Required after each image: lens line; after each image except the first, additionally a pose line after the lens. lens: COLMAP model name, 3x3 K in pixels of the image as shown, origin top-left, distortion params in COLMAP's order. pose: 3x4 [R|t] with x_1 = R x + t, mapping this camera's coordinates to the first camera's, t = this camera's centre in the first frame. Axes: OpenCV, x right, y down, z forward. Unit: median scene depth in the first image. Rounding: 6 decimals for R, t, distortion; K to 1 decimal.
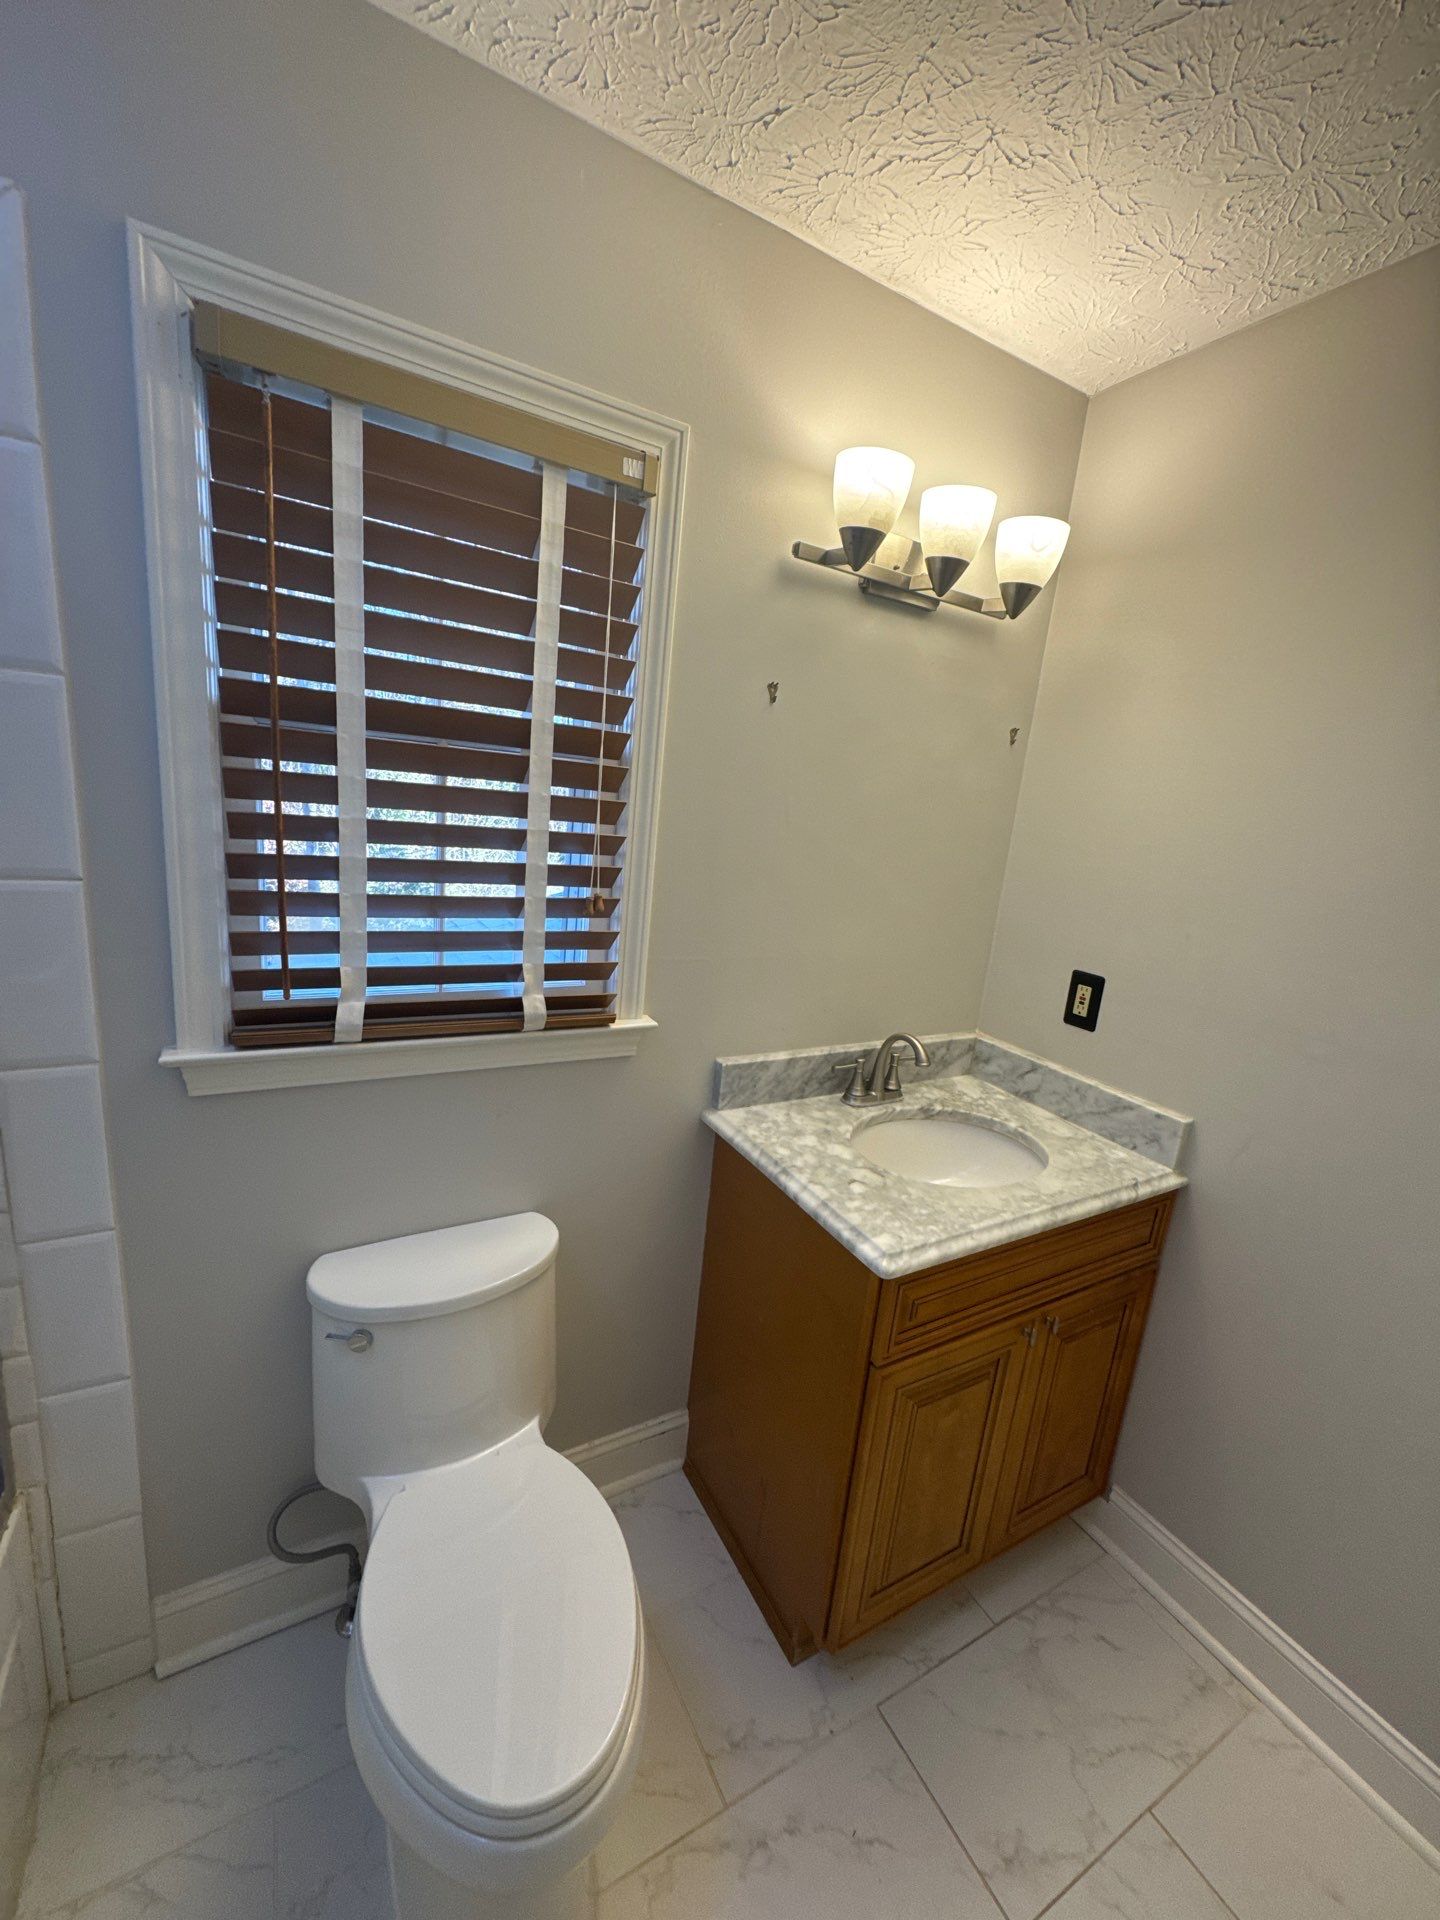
lens RADIAL K [[761.3, 0, 714.0], [0, 761.3, 963.6], [0, 0, 1]] dist [-0.001742, 0.000651]
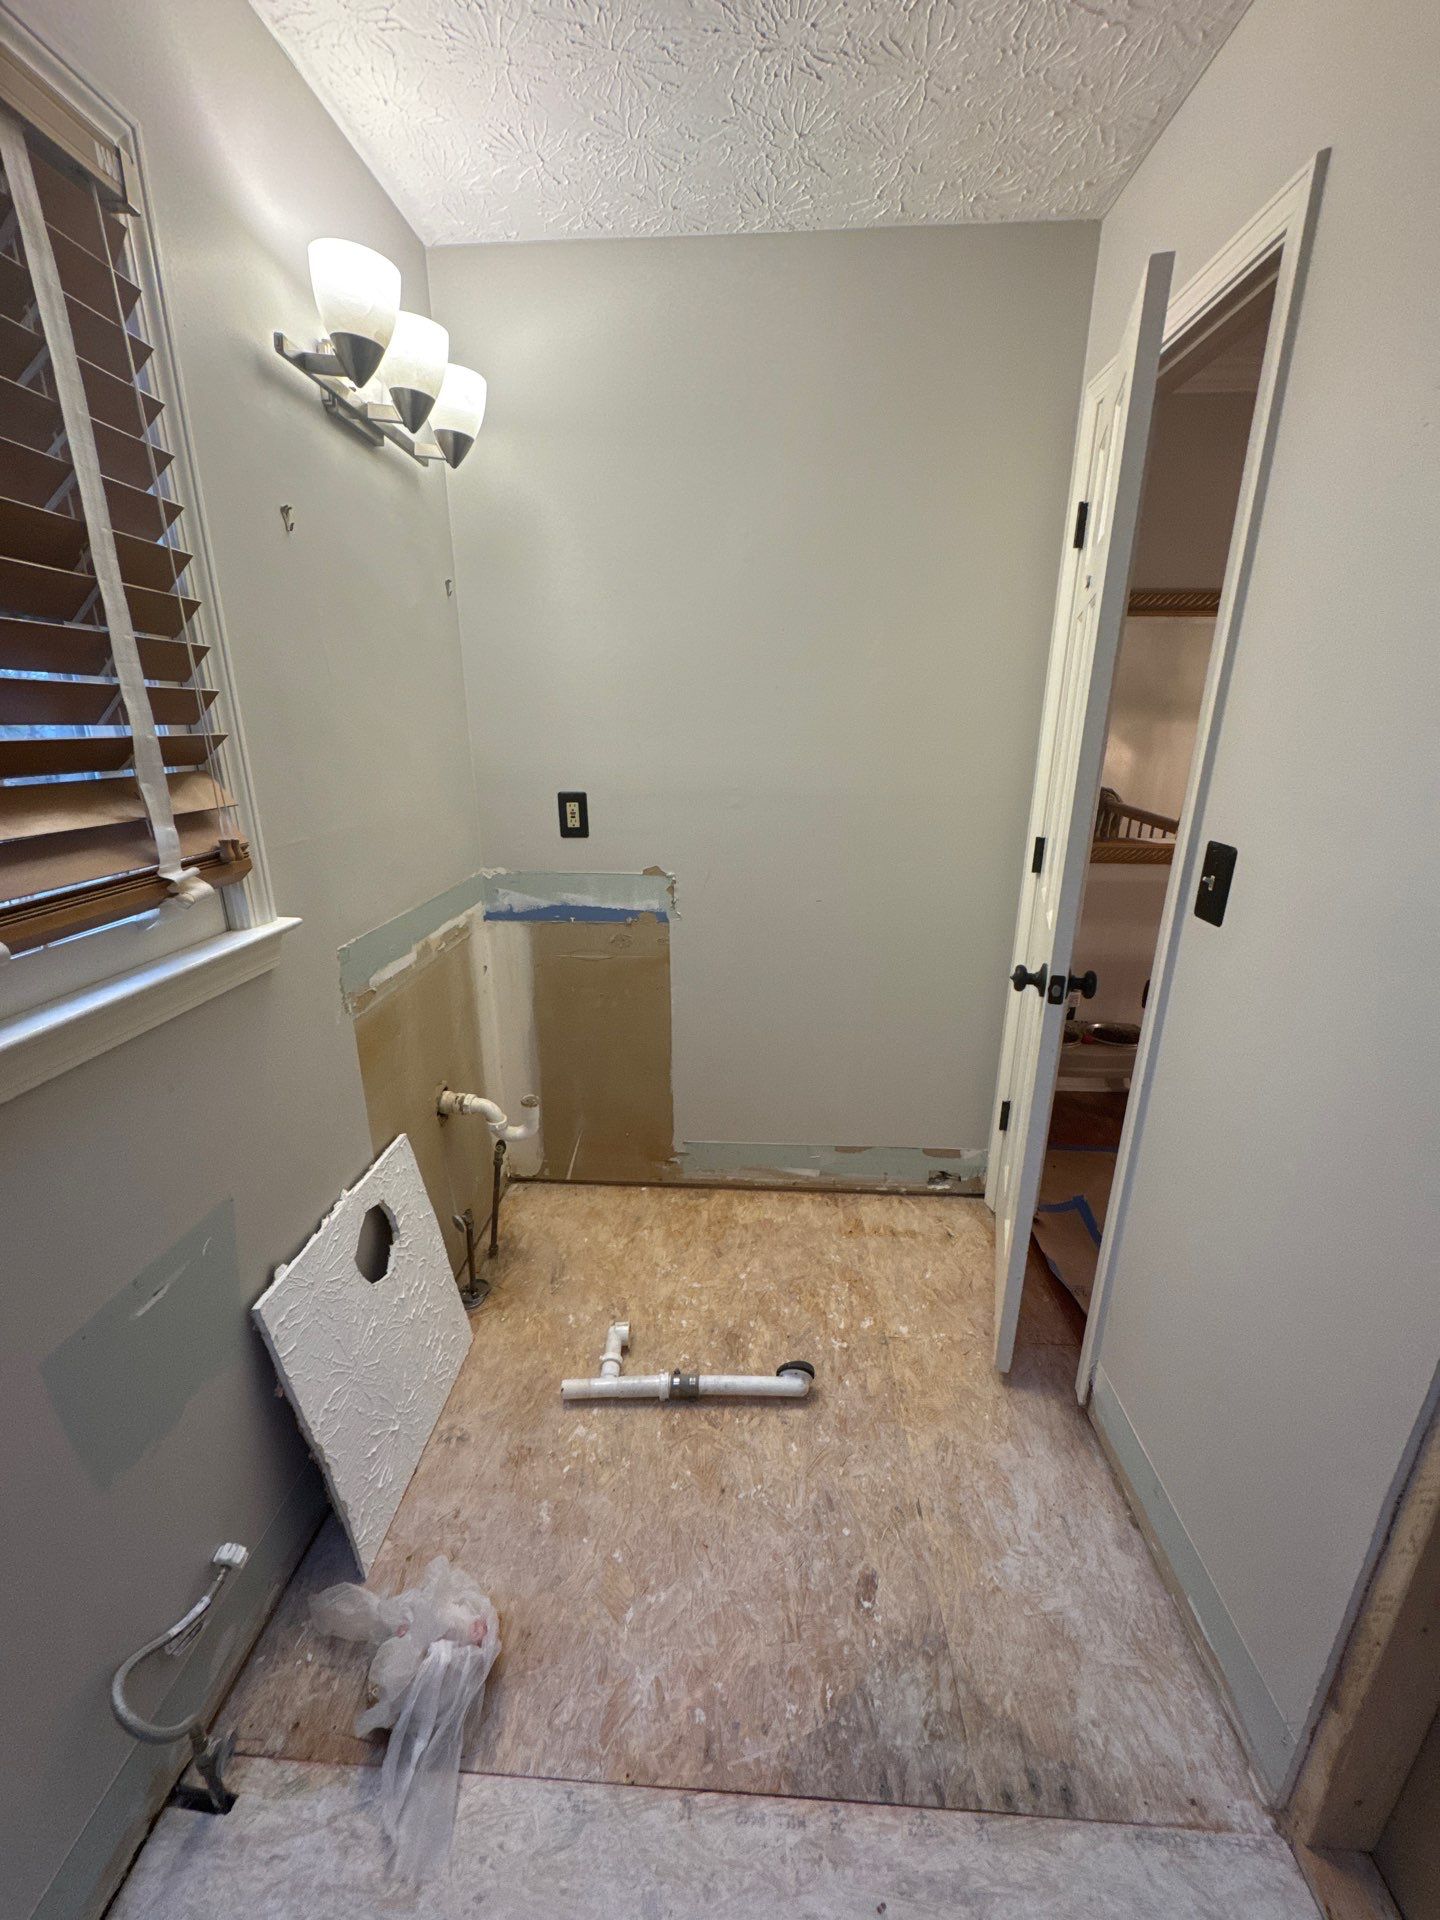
lens RADIAL K [[761.3, 0, 714.0], [0, 761.3, 963.6], [0, 0, 1]] dist [-0.001742, 0.000651]
pose [[0.539773, -0.343048, 0.768741, -0.482854], [0.233082, 0.938401, 0.255100, 0.014513], [-0.808899, 0.041484, 0.586482, 0.105373]]
